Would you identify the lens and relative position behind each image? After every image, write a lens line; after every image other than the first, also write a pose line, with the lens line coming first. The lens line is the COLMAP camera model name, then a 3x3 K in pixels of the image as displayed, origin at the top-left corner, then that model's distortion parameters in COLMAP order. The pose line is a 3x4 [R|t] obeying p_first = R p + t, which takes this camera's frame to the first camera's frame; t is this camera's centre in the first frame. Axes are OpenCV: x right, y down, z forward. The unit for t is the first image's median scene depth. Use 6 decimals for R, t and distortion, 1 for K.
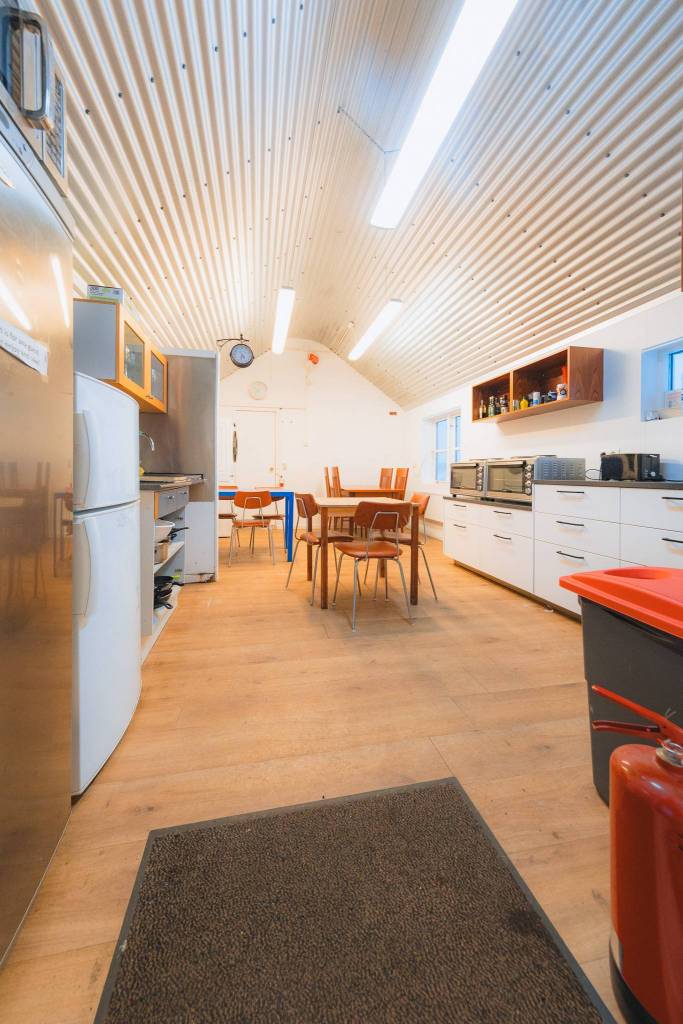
lens RADIAL K [[384.0, 0, 340.0], [0, 384.0, 477.0], [0, 0, 1]] dist [0.000151, -0.000030]
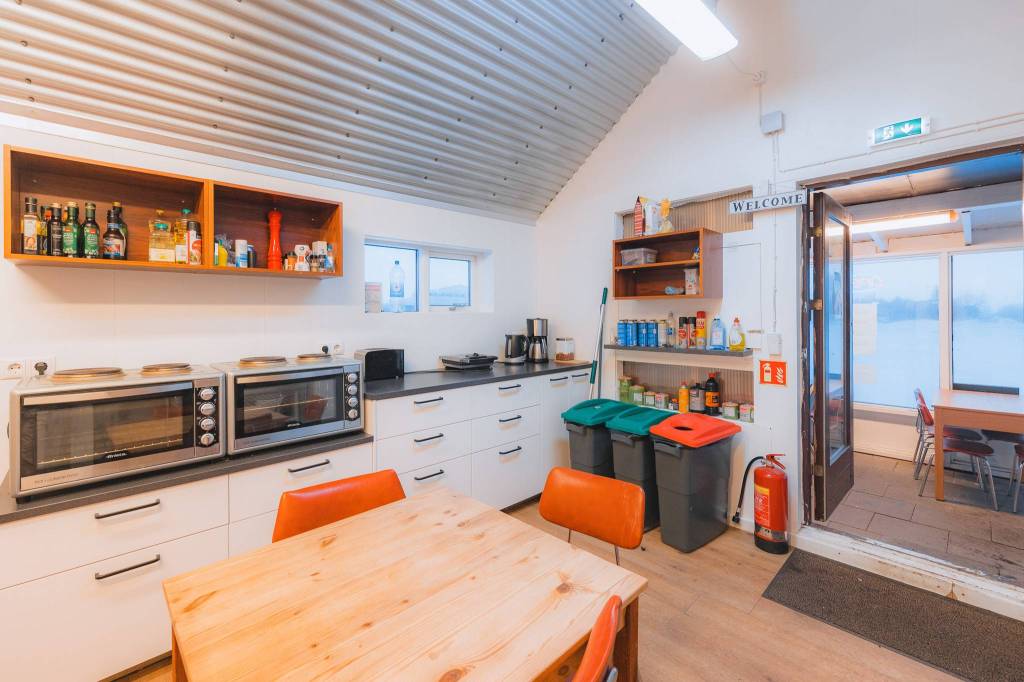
lens RADIAL K [[435.1, 0, 507.7], [0, 435.1, 312.7], [0, 0, 1]] dist [0.001712, 0.000283]
pose [[-0.516386, -0.005088, 0.856341, -0.538819], [0.003714, 0.999960, 0.008181, -0.278076], [-0.856348, 0.007405, -0.516346, 2.326699]]
